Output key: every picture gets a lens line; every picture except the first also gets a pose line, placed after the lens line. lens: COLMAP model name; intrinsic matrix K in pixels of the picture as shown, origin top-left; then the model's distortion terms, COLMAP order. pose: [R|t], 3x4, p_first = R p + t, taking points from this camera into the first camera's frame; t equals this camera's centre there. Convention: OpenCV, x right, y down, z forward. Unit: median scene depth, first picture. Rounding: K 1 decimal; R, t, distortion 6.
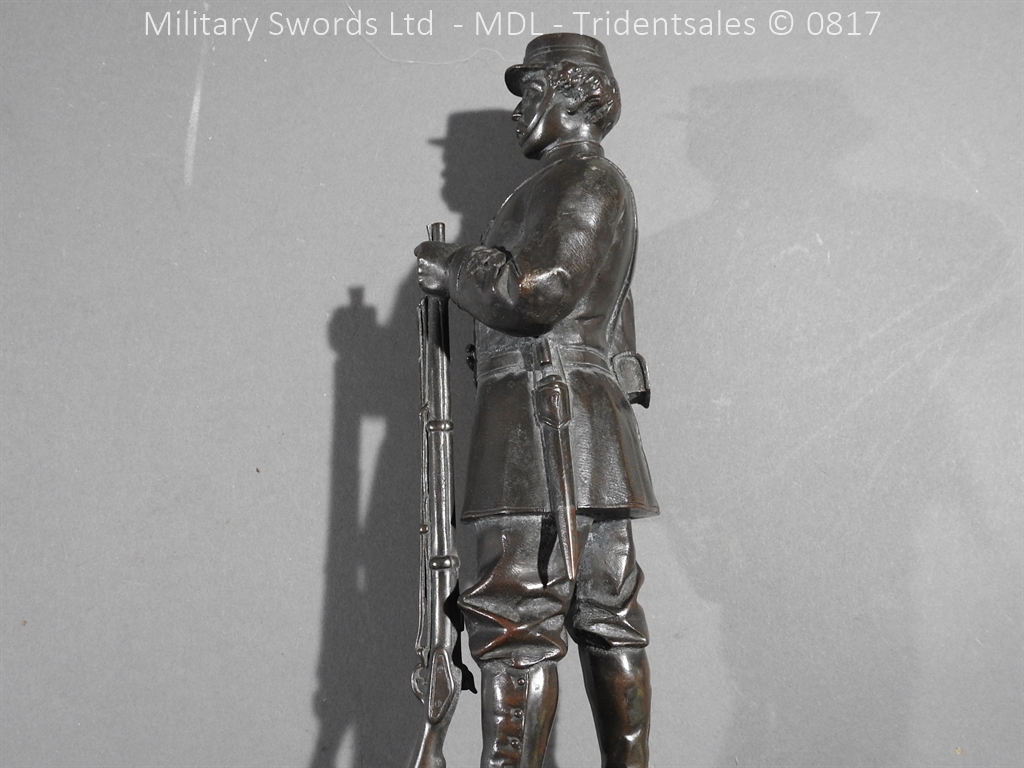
lens RADIAL K [[984.4, 0, 512.0], [0, 984.4, 384.0], [0, 0, 1]] dist [-0.000915, -0.018762]
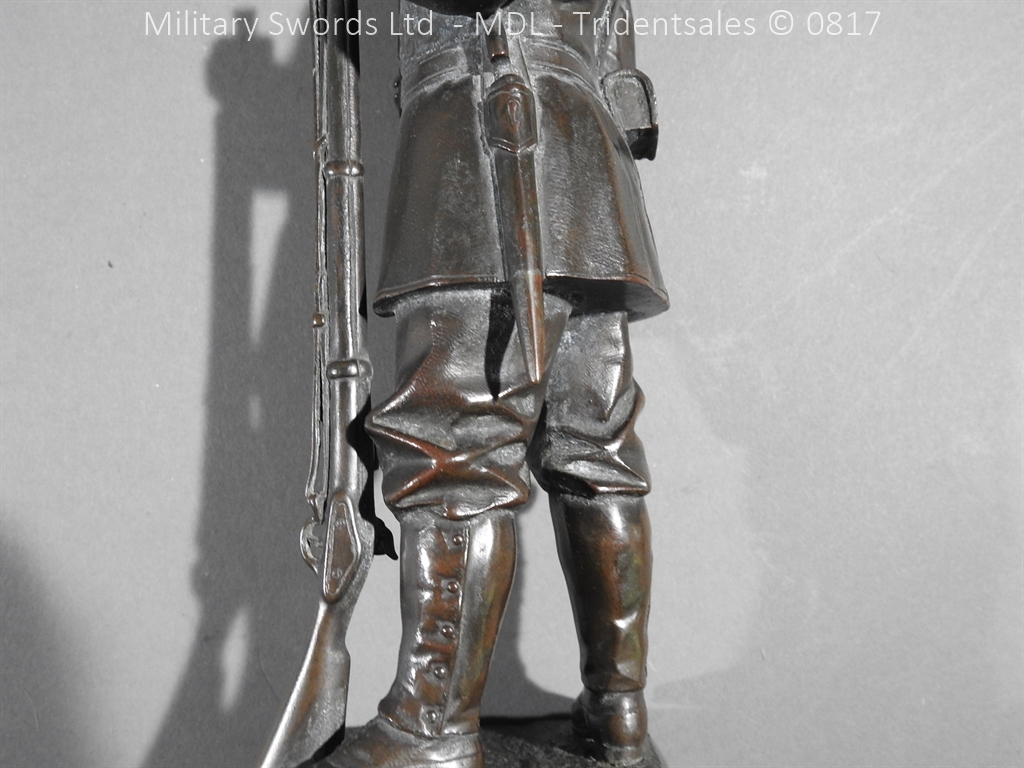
lens RADIAL K [[984.4, 0, 512.0], [0, 984.4, 384.0], [0, 0, 1]] dist [-0.000915, -0.018762]
pose [[0.999941, 0.003056, 0.010426, 0.035262], [-0.004106, 0.994748, 0.102274, 0.121506], [-0.010058, -0.102311, 0.994702, 0.329196]]
